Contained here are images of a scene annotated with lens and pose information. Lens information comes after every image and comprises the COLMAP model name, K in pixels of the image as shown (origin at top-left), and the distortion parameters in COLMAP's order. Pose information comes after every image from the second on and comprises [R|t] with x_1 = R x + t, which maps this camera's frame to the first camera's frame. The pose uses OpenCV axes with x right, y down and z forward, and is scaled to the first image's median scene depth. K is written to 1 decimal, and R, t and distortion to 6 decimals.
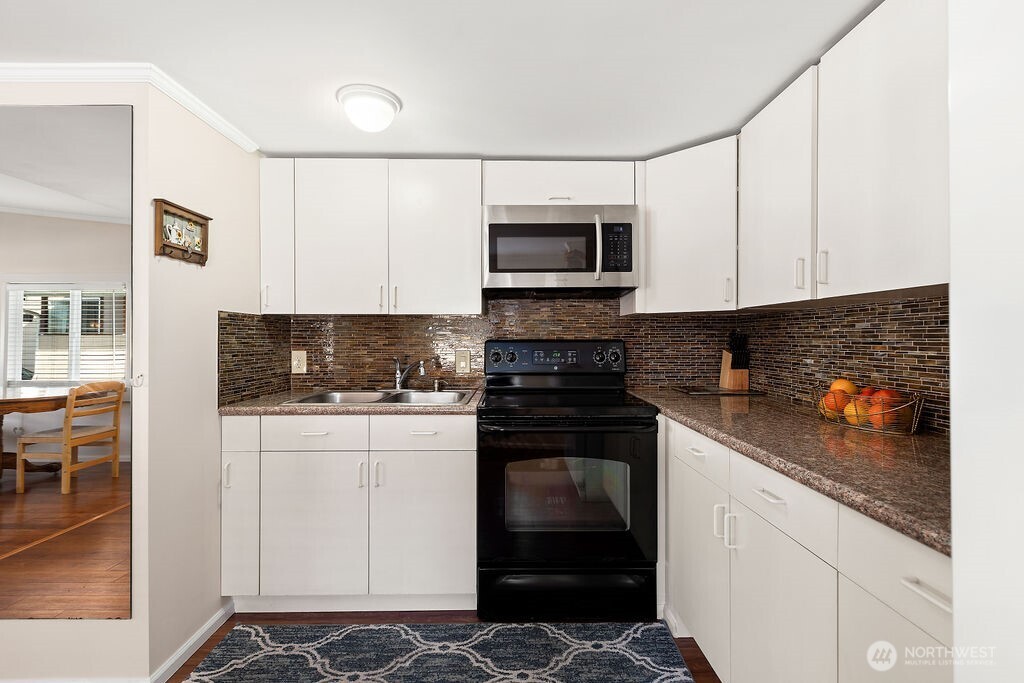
lens RADIAL K [[464.3, 0, 519.2], [0, 464.3, 333.9], [0, 0, 1]] dist [0.003206, -0.000601]
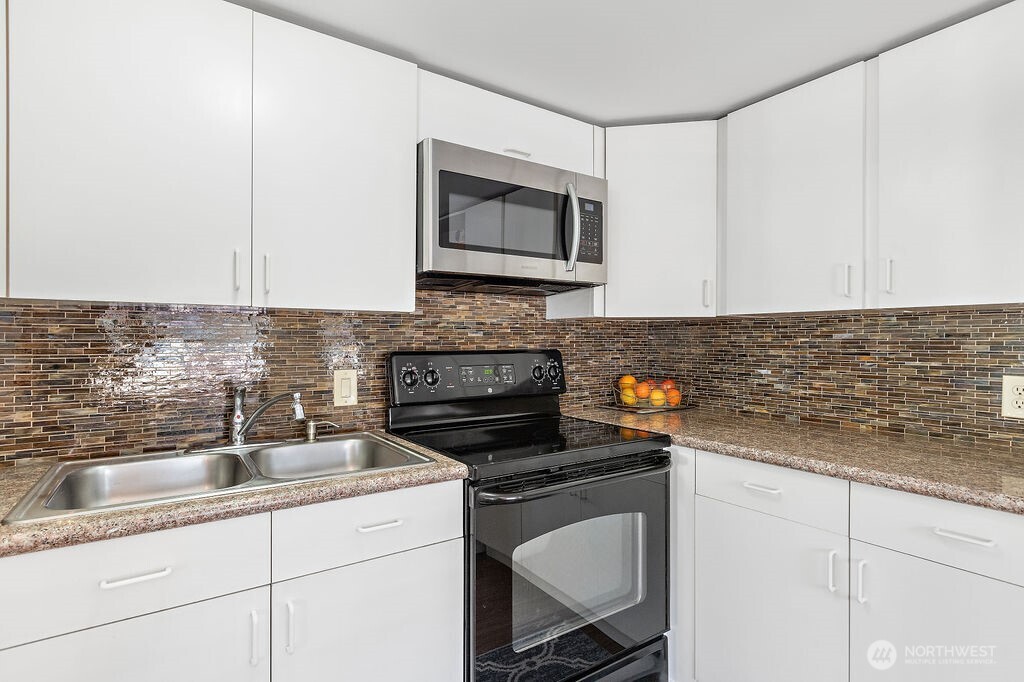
lens RADIAL K [[514.4, 0, 511.8], [0, 514.4, 336.4], [0, 0, 1]] dist [-0.002360, 0.000681]
pose [[0.832855, 0.005348, 0.553465, -0.397504], [-0.005382, 0.999984, -0.001565, -0.009951], [-0.553464, -0.001675, 0.832871, 0.391091]]
